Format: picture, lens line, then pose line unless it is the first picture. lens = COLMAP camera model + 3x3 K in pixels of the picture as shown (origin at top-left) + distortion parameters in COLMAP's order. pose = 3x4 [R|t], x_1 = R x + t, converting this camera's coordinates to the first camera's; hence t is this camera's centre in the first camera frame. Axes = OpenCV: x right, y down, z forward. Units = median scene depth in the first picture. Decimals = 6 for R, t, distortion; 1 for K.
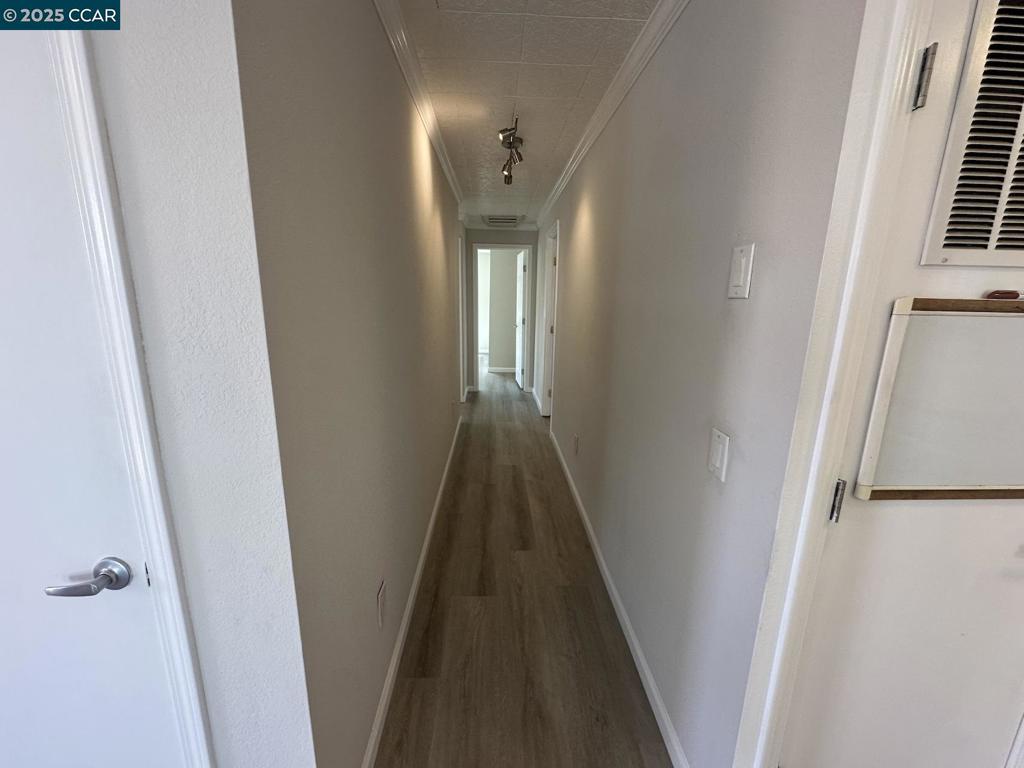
lens RADIAL K [[411.1, 0, 513.8], [0, 411.1, 384.0], [0, 0, 1]] dist [0.001618, 0.000151]
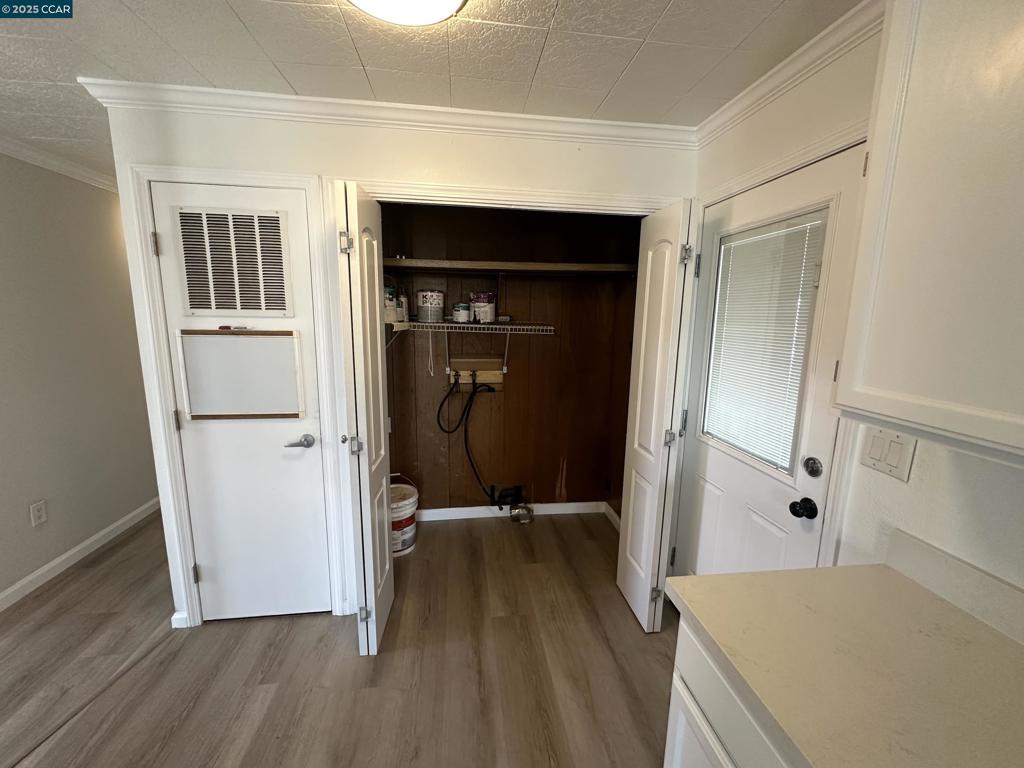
lens RADIAL K [[411.1, 0, 511.5], [0, 411.1, 383.5], [0, 0, 1]] dist [0.001618, 0.000151]
pose [[0.996642, -0.019790, 0.079460, 2.602357], [0.023165, 0.998858, -0.041777, 0.236444], [-0.078543, 0.043477, 0.995962, -1.445697]]
